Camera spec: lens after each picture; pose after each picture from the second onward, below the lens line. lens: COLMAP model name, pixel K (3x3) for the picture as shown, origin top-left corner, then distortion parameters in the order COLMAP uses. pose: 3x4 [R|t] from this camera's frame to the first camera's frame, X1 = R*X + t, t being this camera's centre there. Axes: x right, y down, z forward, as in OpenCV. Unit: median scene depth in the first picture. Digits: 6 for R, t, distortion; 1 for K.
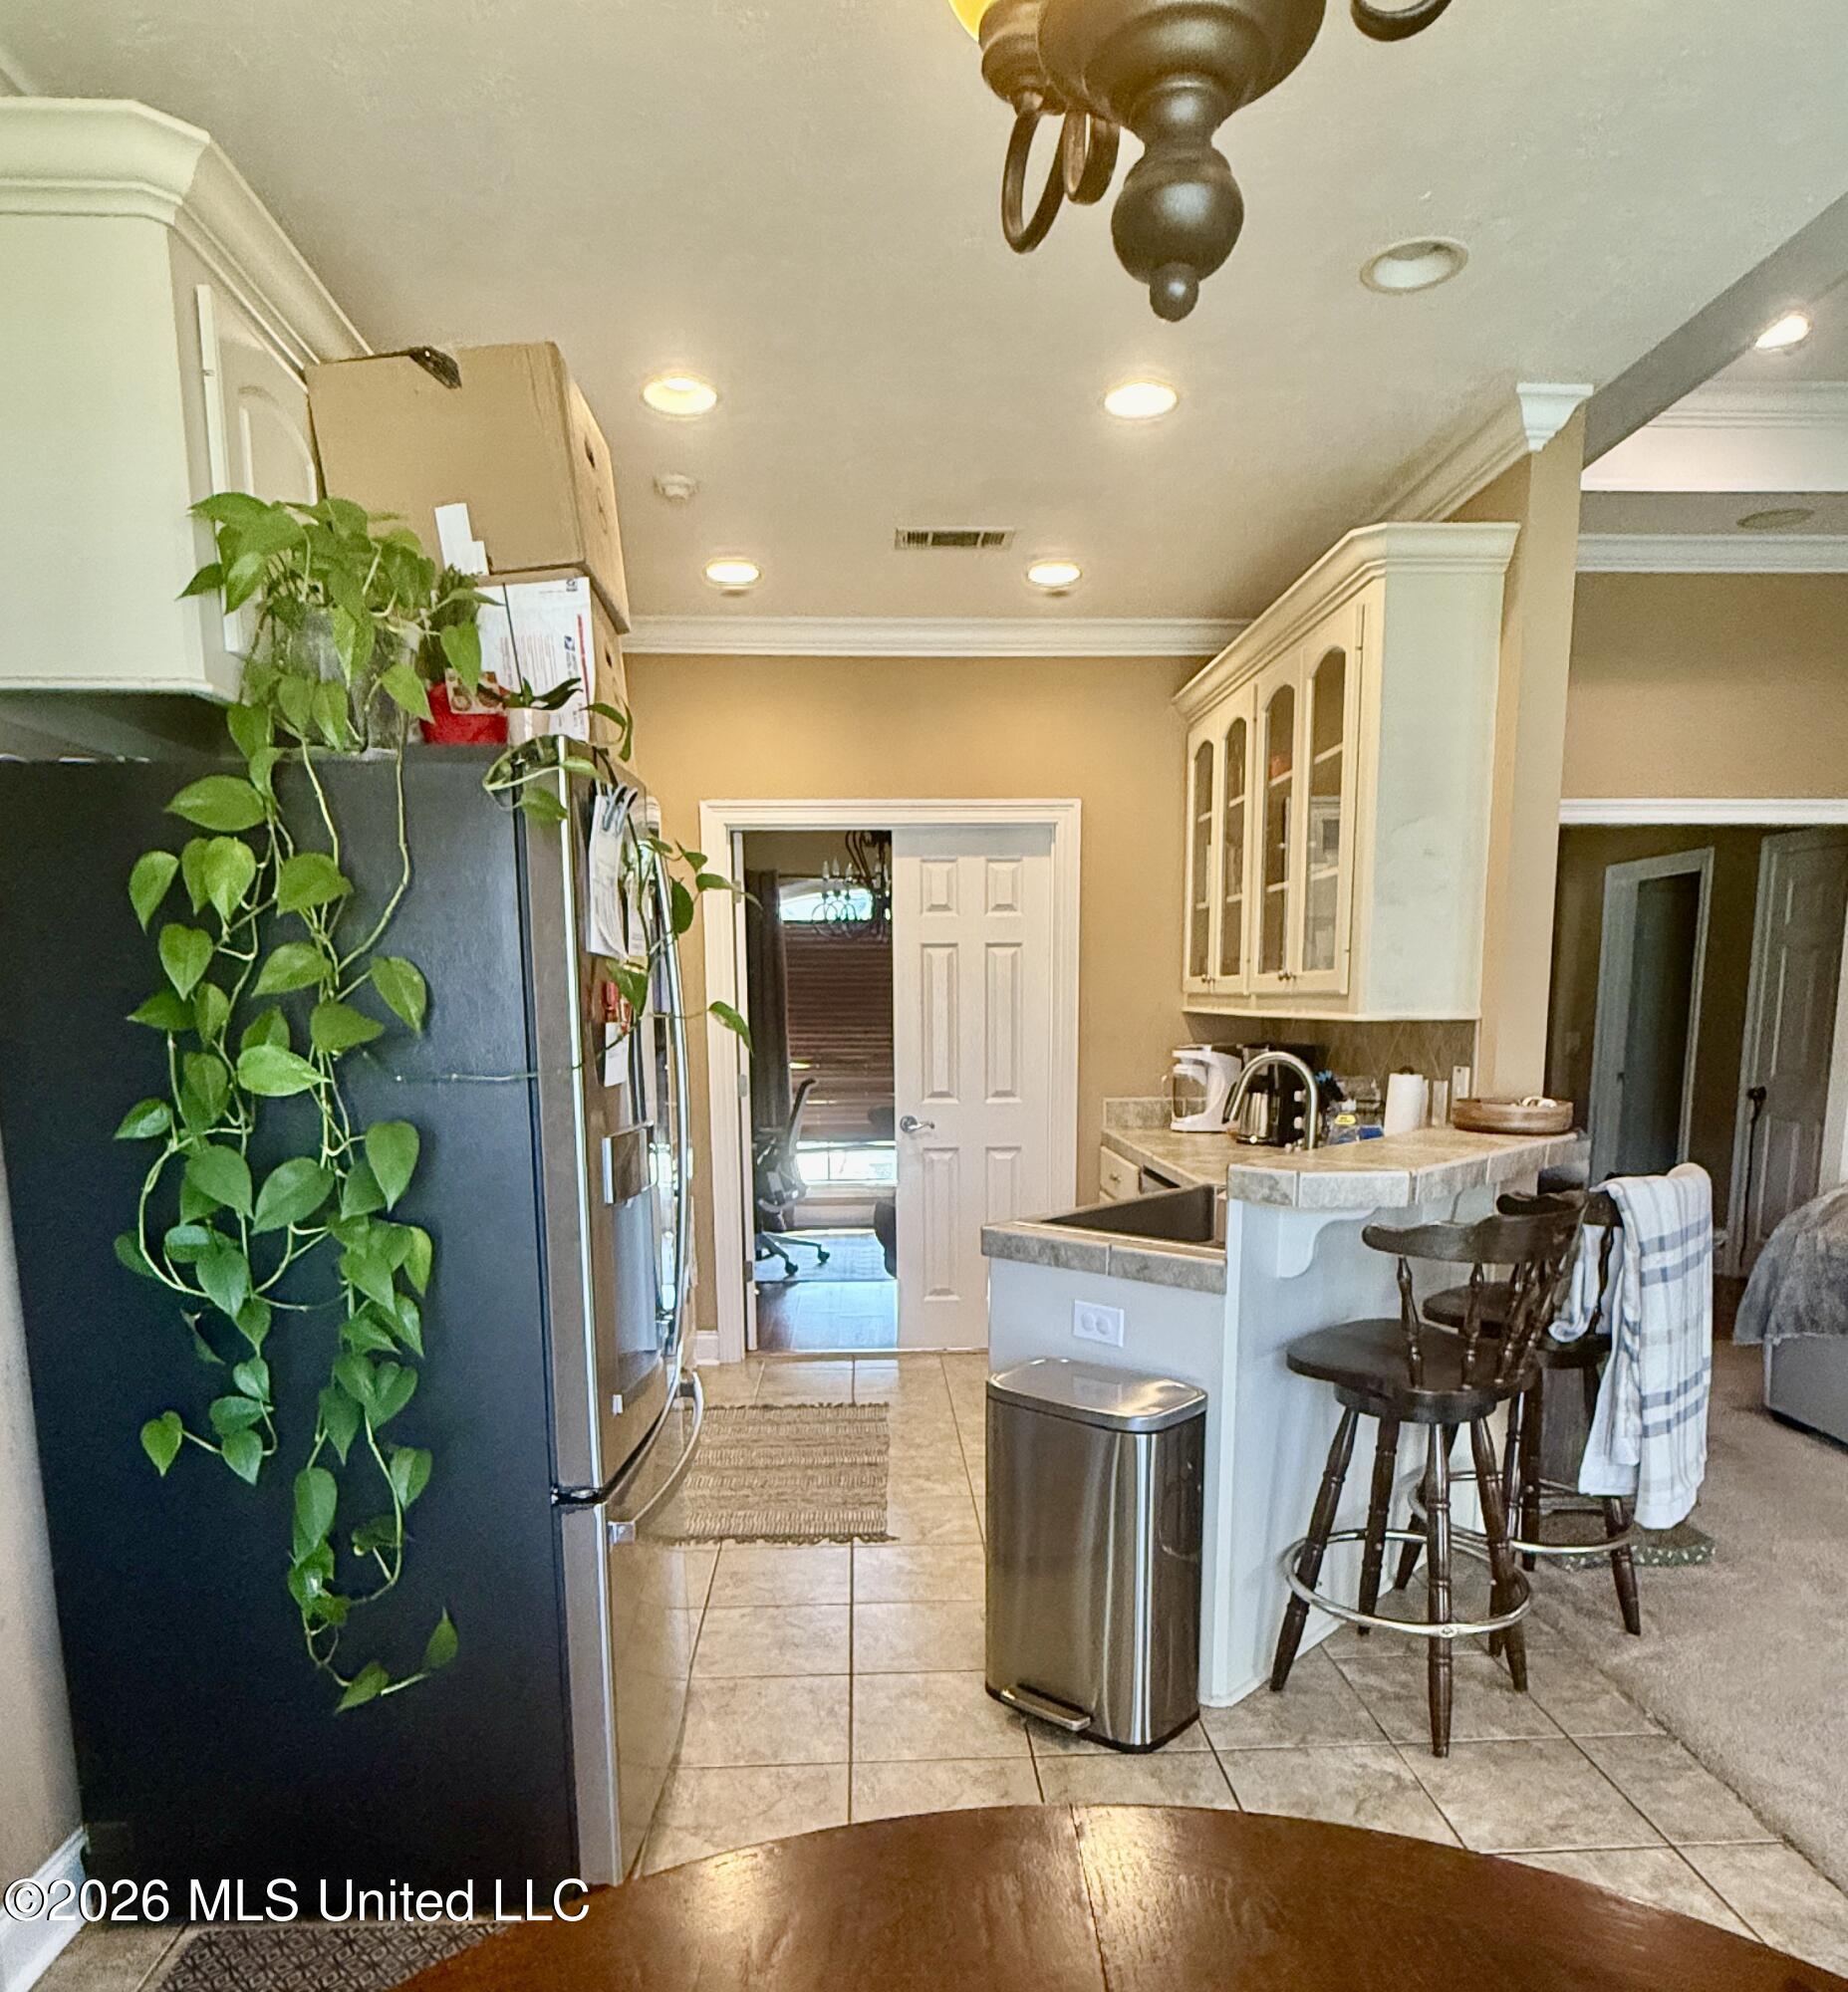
lens RADIAL K [[1384.3, 0, 910.8], [0, 1384.3, 1221.7], [0, 0, 1]] dist [0.001669, -0.000592]
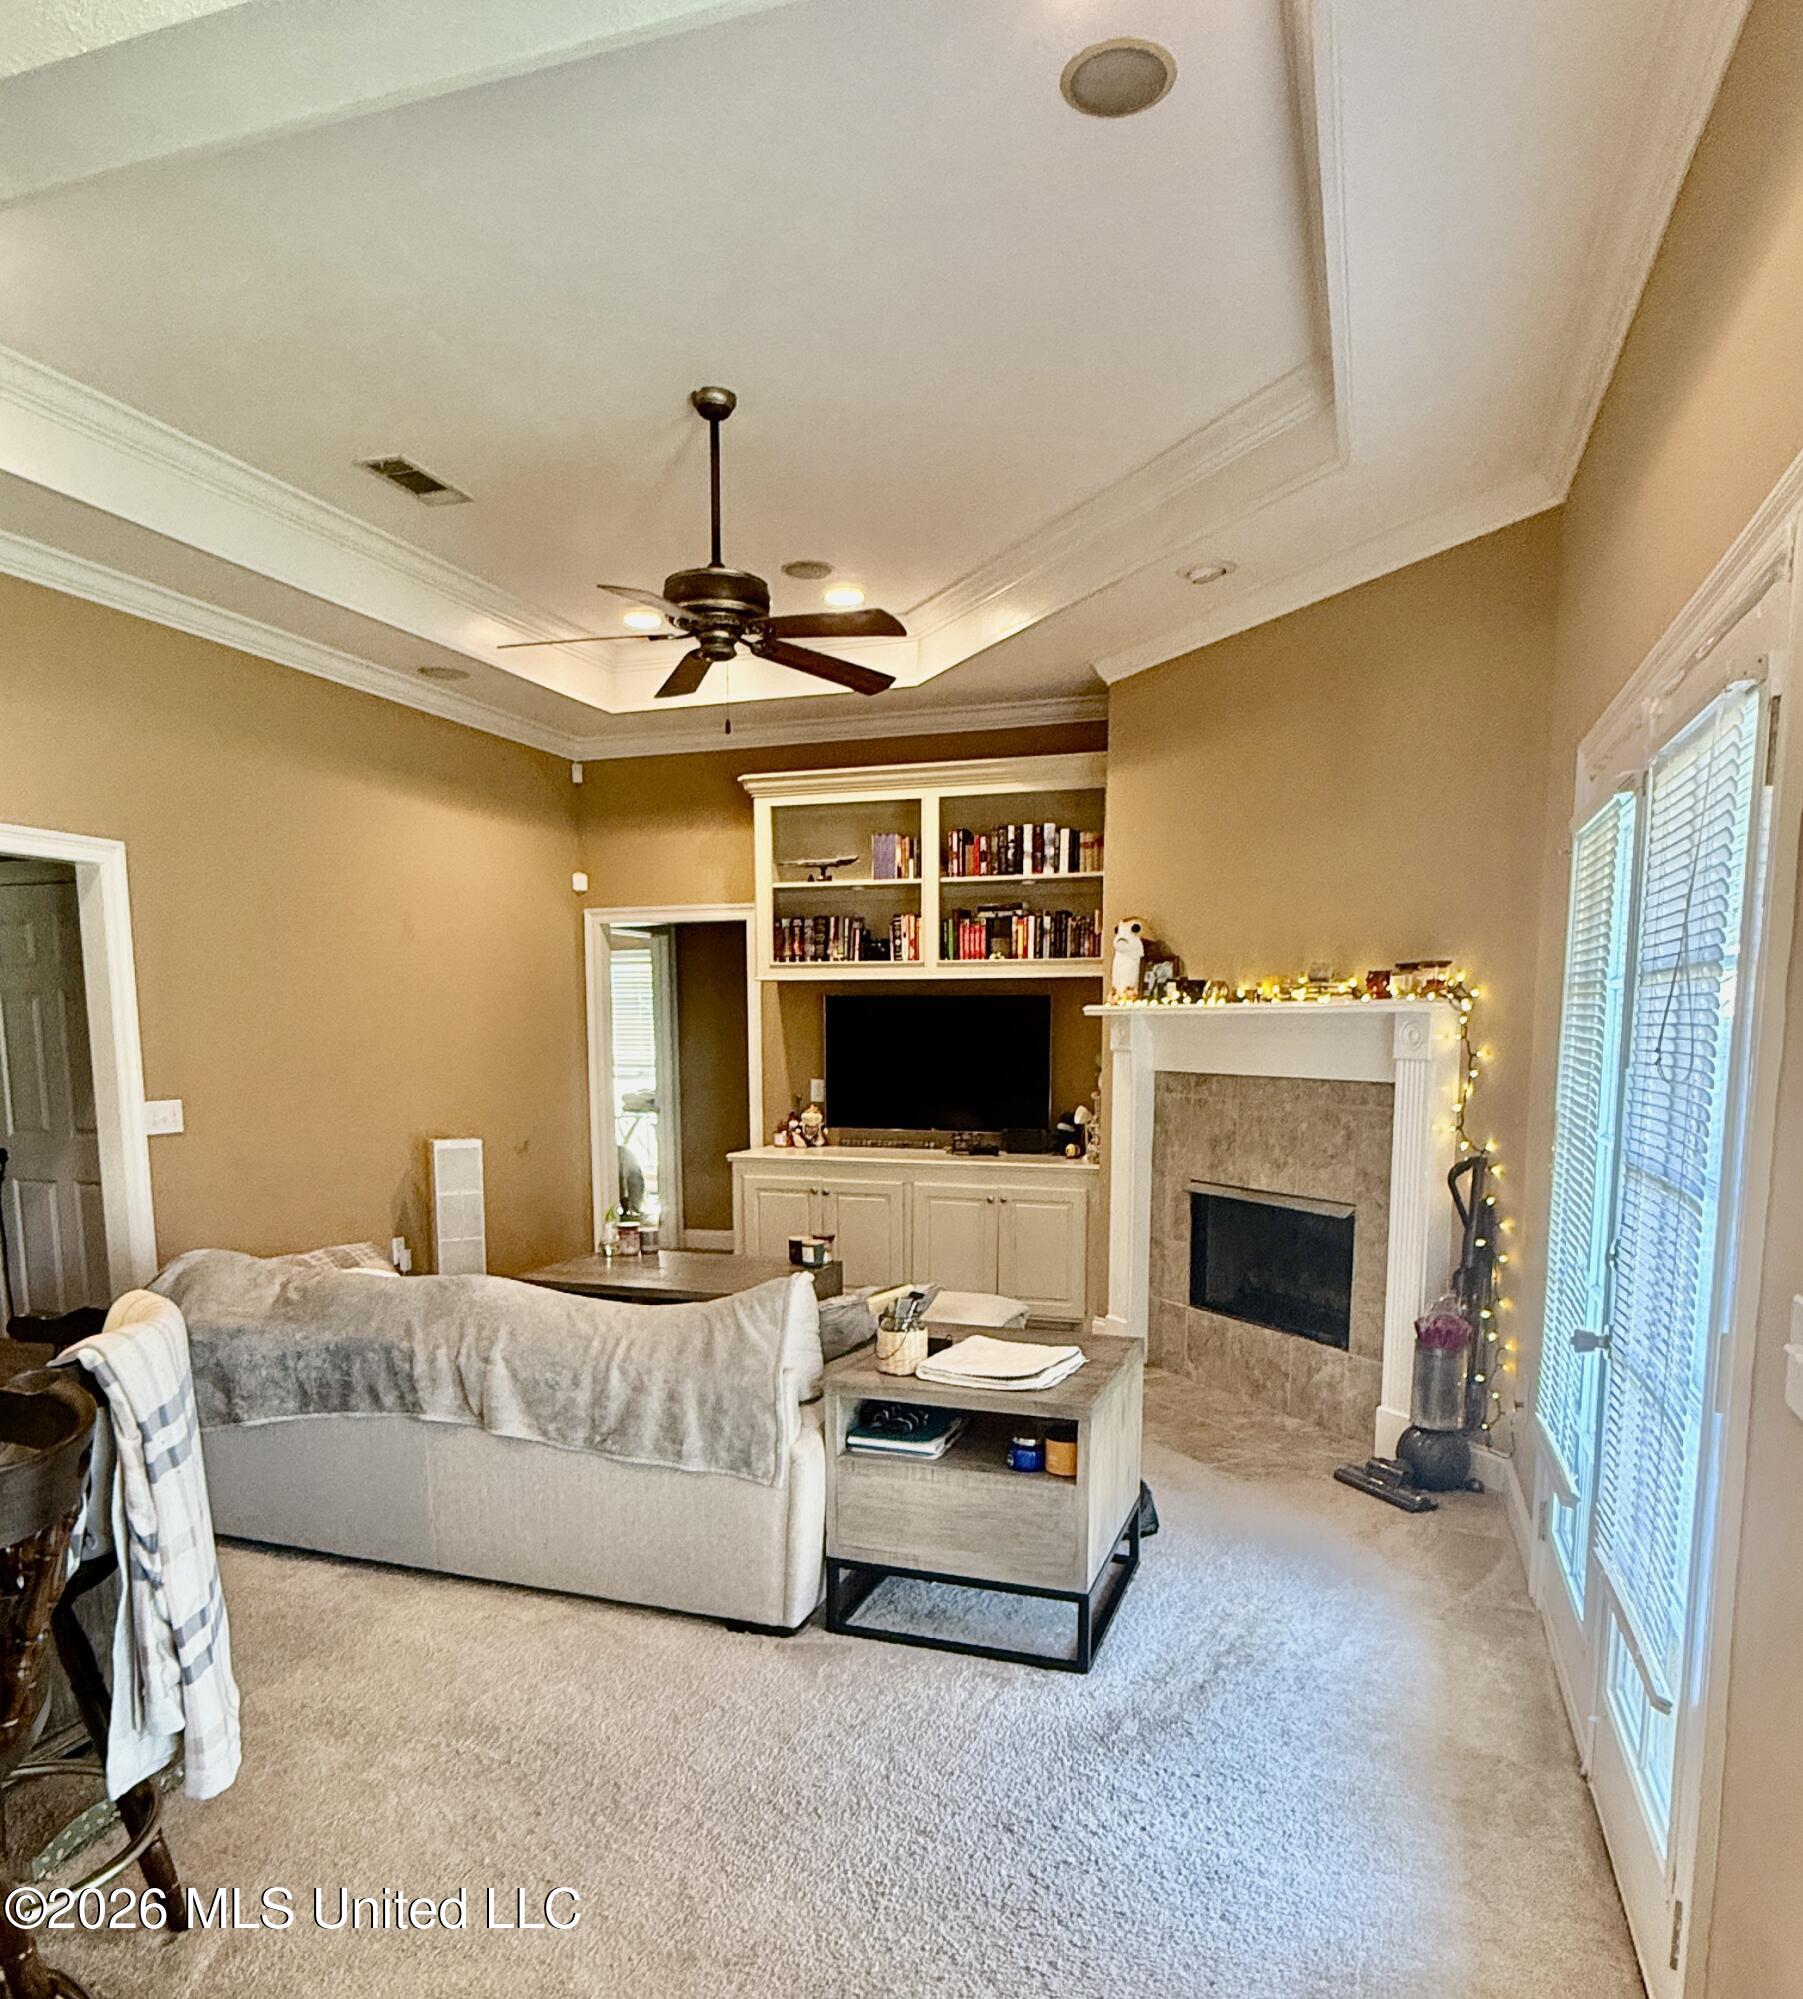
lens RADIAL K [[1362.4, 0, 896.2], [0, 1362.4, 1205.1], [0, 0, 1]] dist [0.002948, -0.004940]
pose [[0.365280, -0.116679, 0.923556, 0.023571], [0.149872, 0.986543, 0.065360, -0.046492], [-0.918754, 0.114540, 0.377851, 0.212403]]
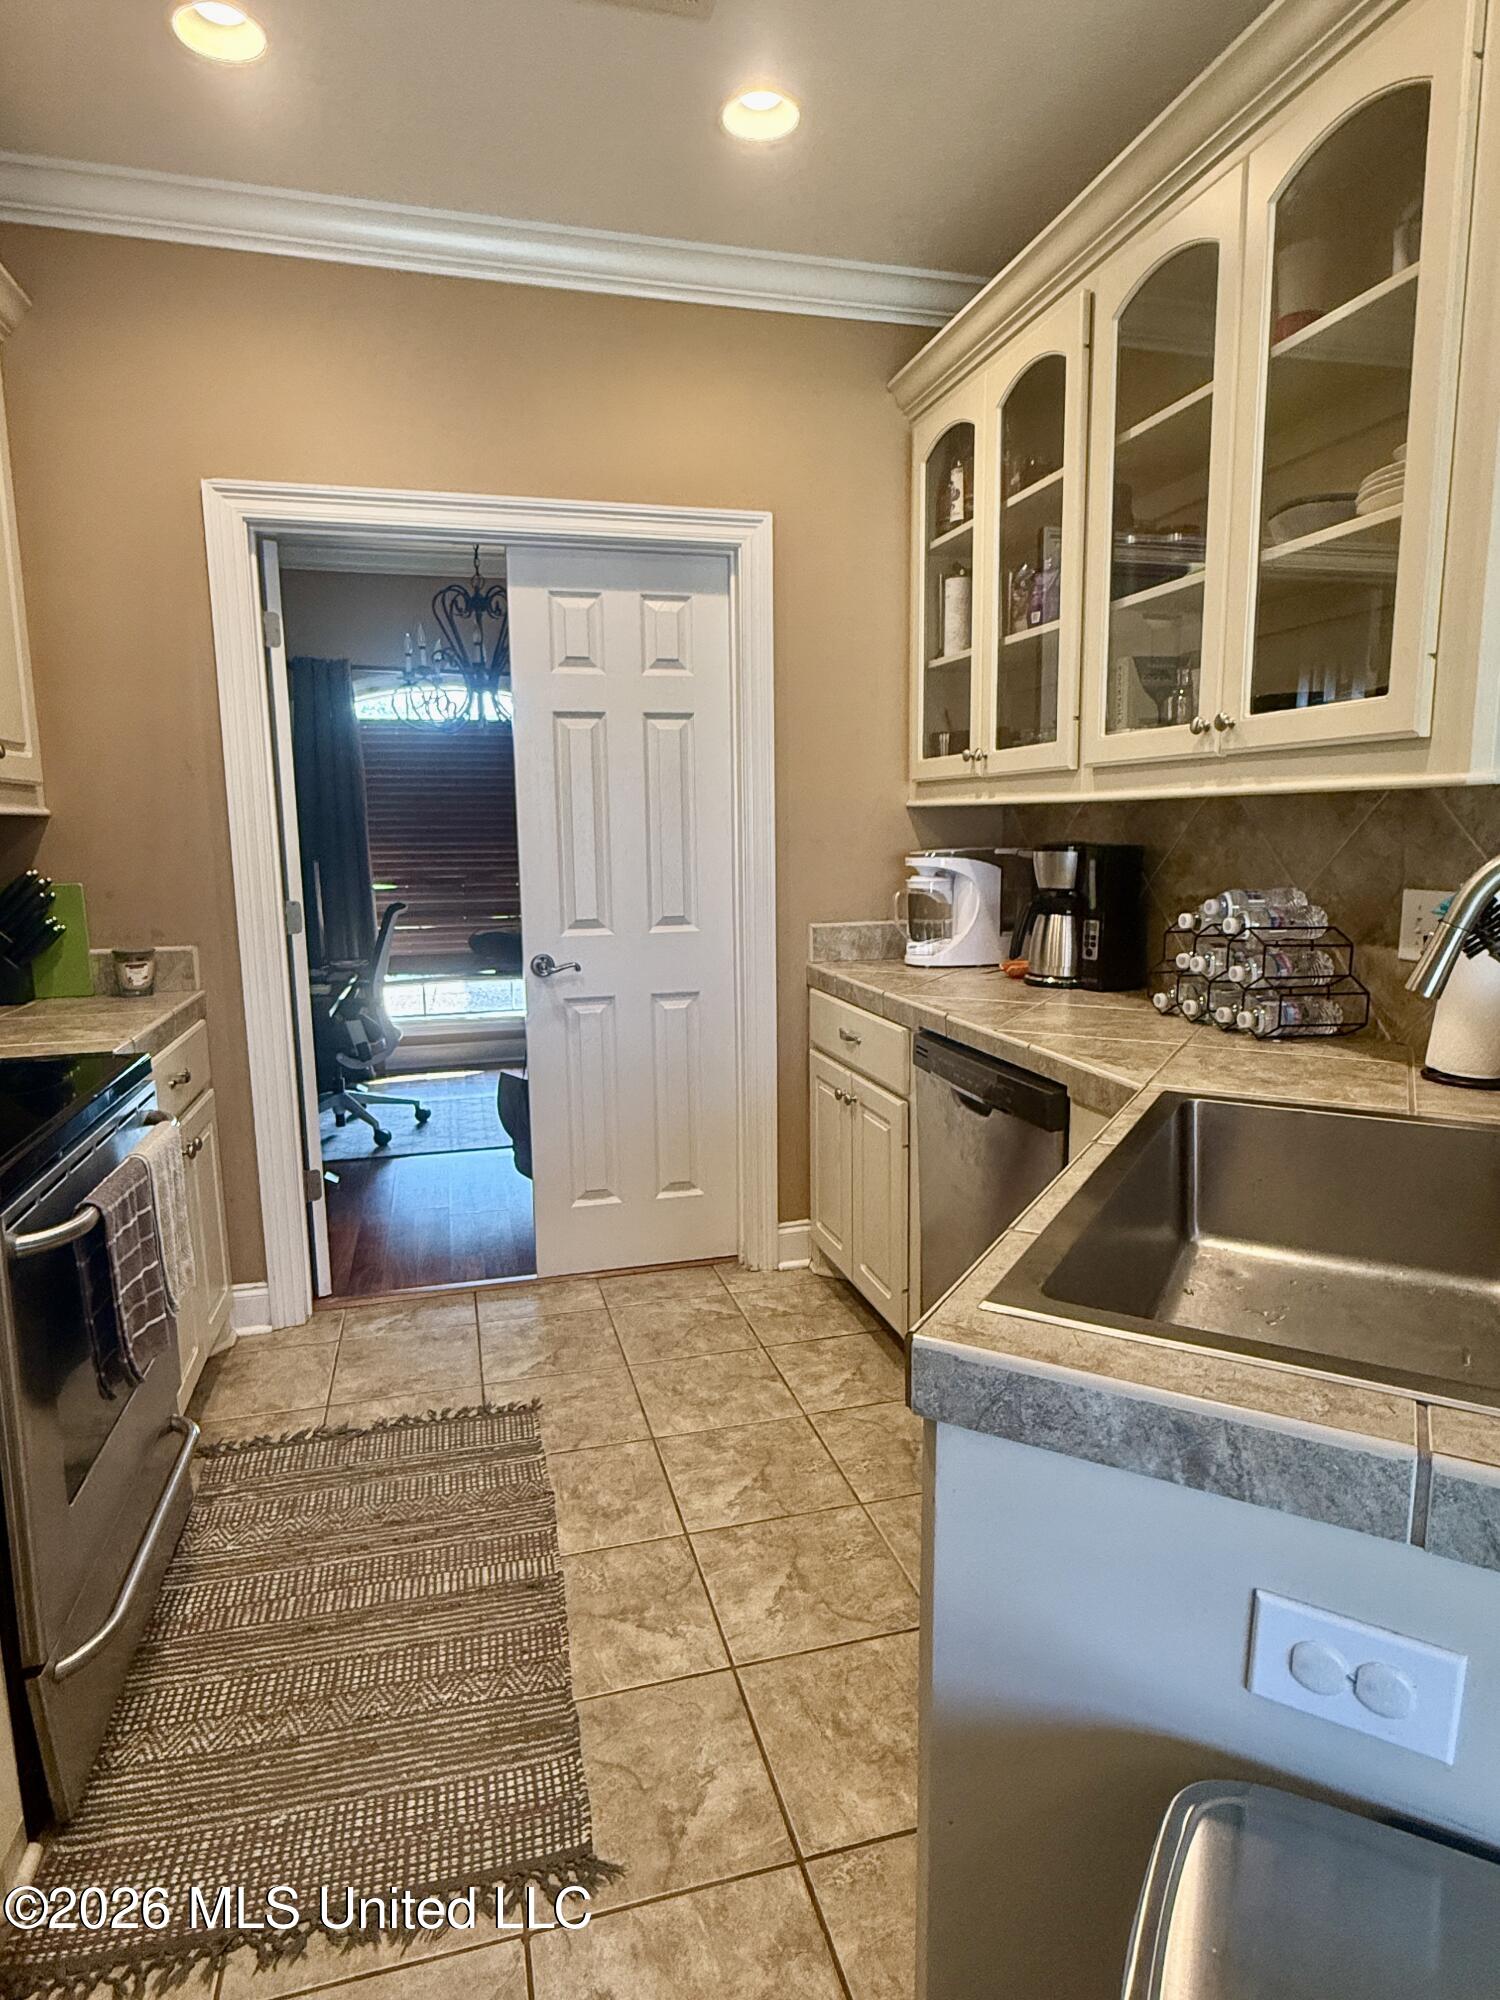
lens RADIAL K [[1130.9, 0, 749.2], [0, 1130.9, 990.8], [0, 0, 1]] dist [-0.001915, 0.002340]
pose [[0.974171, -0.038146, 0.222568, -0.032111], [0.041788, 0.999058, -0.011678, -0.053121], [-0.221913, 0.020677, 0.974847, 0.467013]]
